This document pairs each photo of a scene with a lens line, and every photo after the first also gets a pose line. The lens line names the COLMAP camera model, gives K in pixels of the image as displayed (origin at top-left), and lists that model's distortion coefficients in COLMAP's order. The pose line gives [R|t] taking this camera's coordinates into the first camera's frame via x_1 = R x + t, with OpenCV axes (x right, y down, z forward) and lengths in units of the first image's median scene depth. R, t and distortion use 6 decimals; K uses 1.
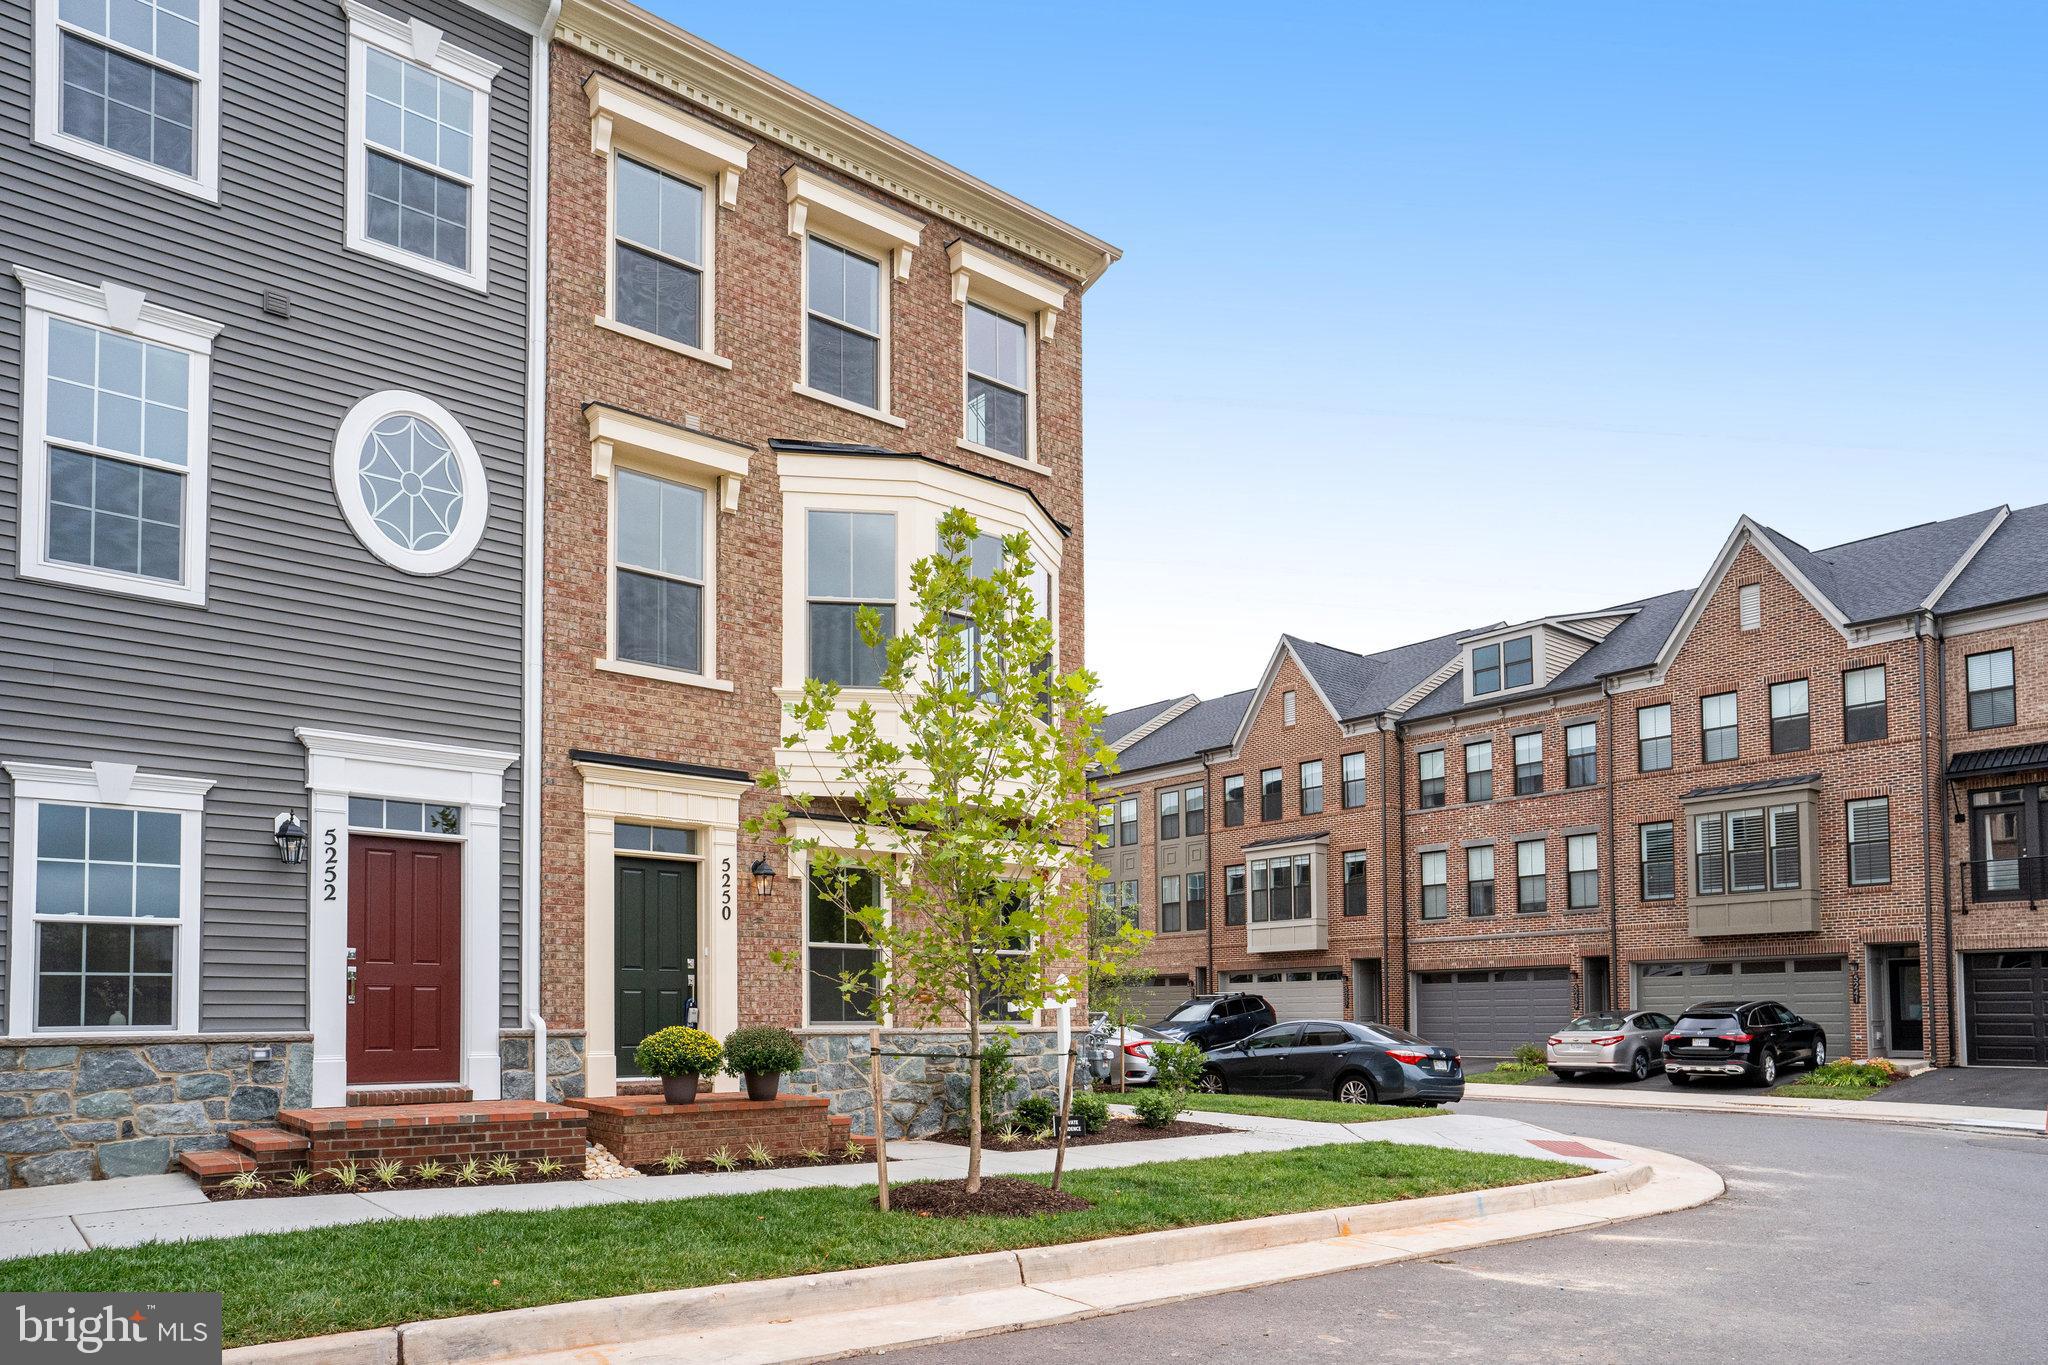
lens RADIAL K [[1250.3, 0, 1024.0], [0, 1250.3, 682.5], [0, 0, 1]] dist [-0.034819, 0.039458]
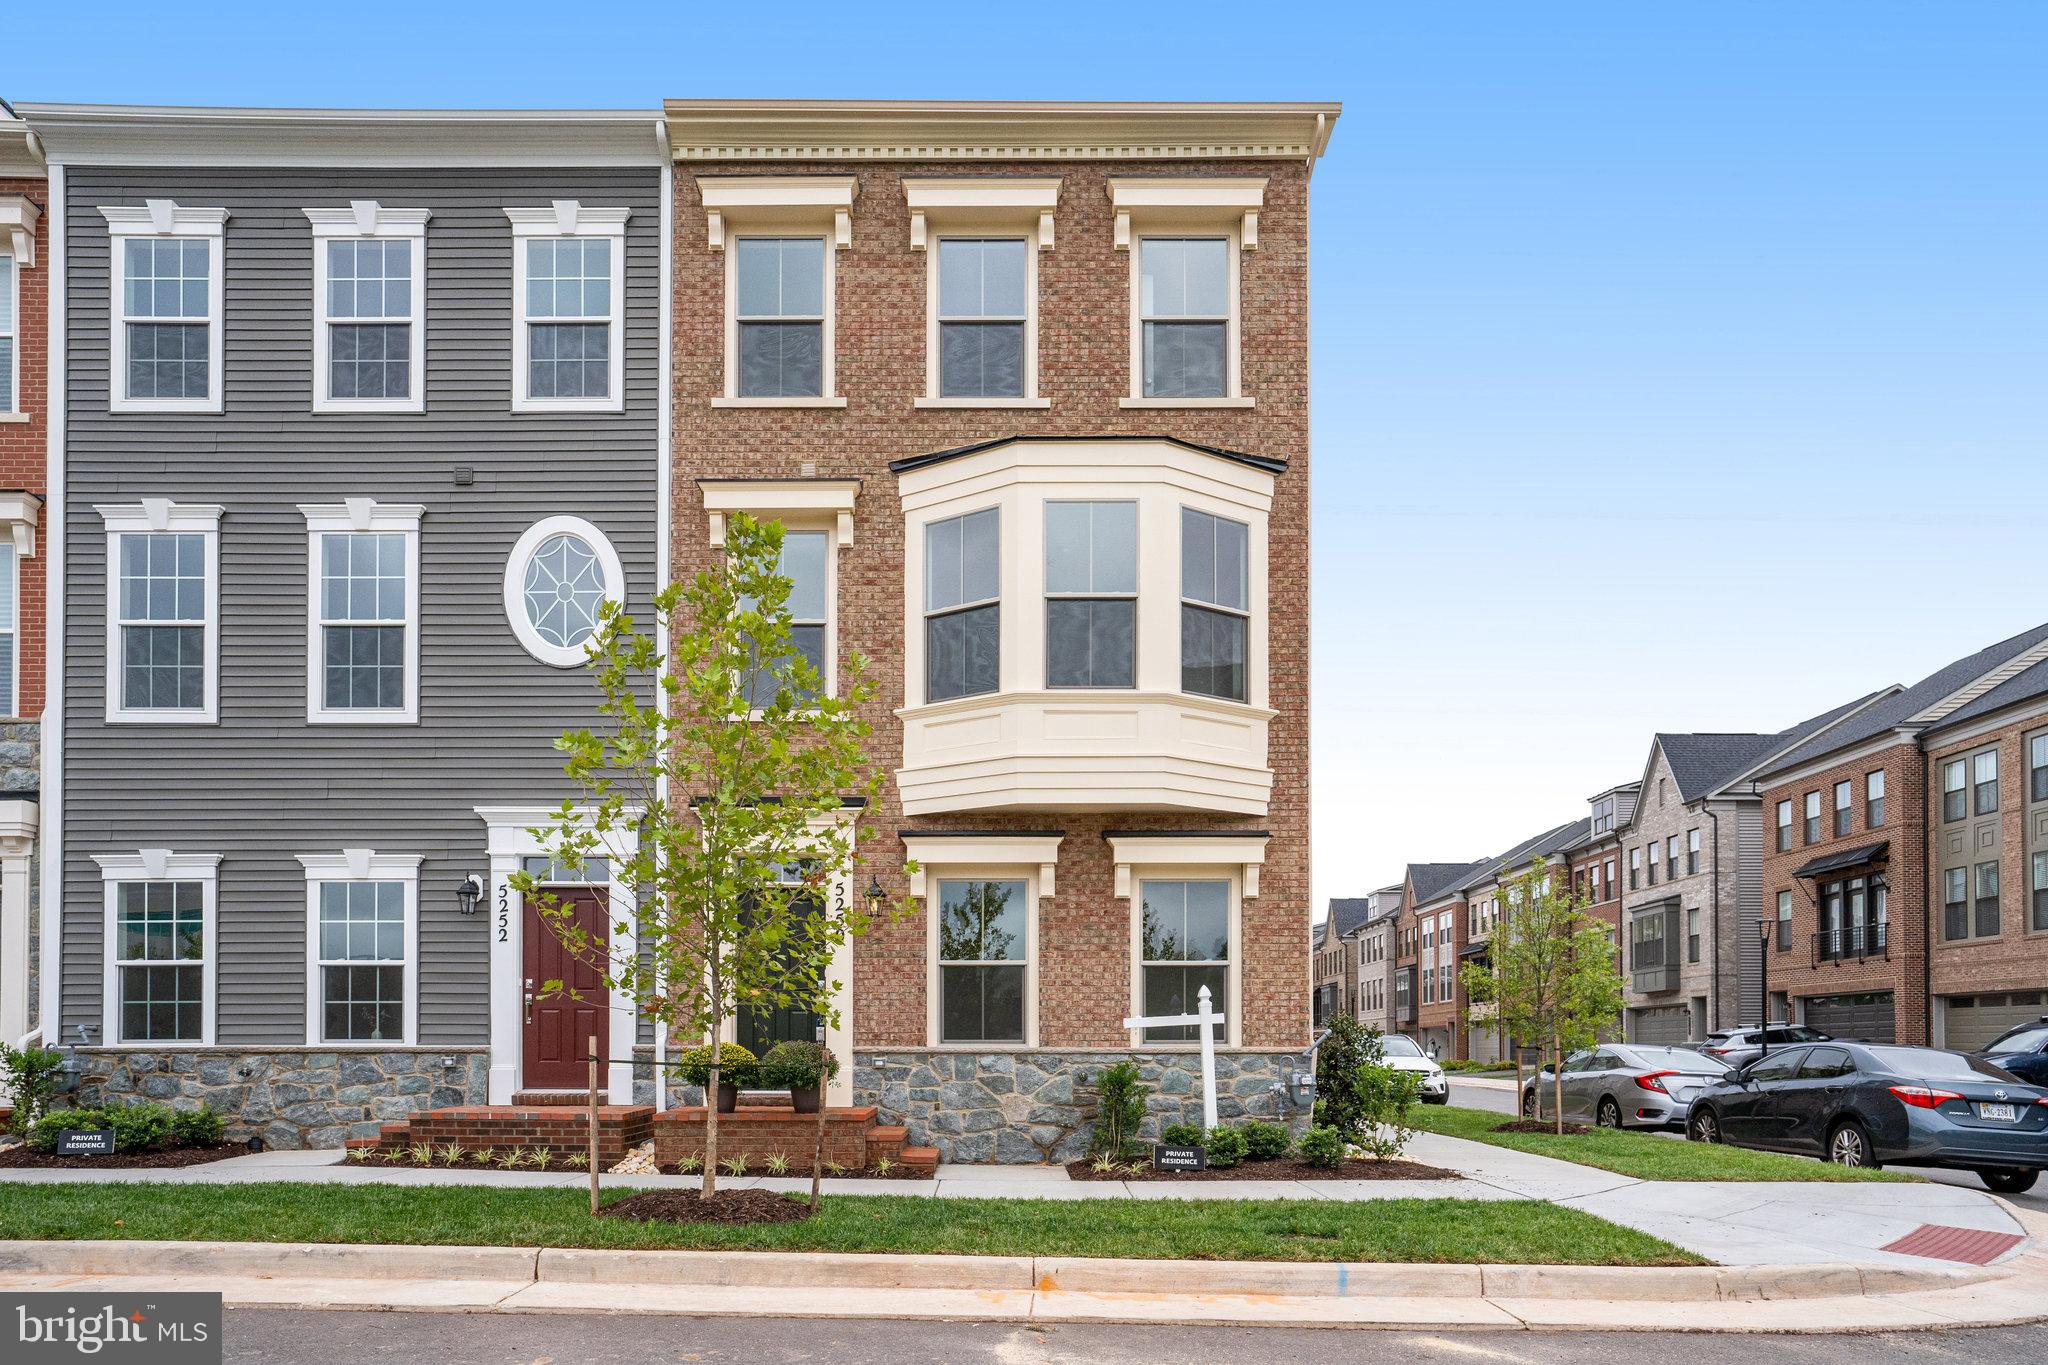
lens RADIAL K [[1336.2, 0, 1025.9], [0, 1336.2, 750.4], [0, 0, 1]] dist [-0.038434, 0.053793]
pose [[0.781615, -0.134621, -0.609061, 0.557909], [0.158591, 0.987235, -0.014687, 0.072018], [0.603264, -0.085112, 0.792987, 0.223296]]
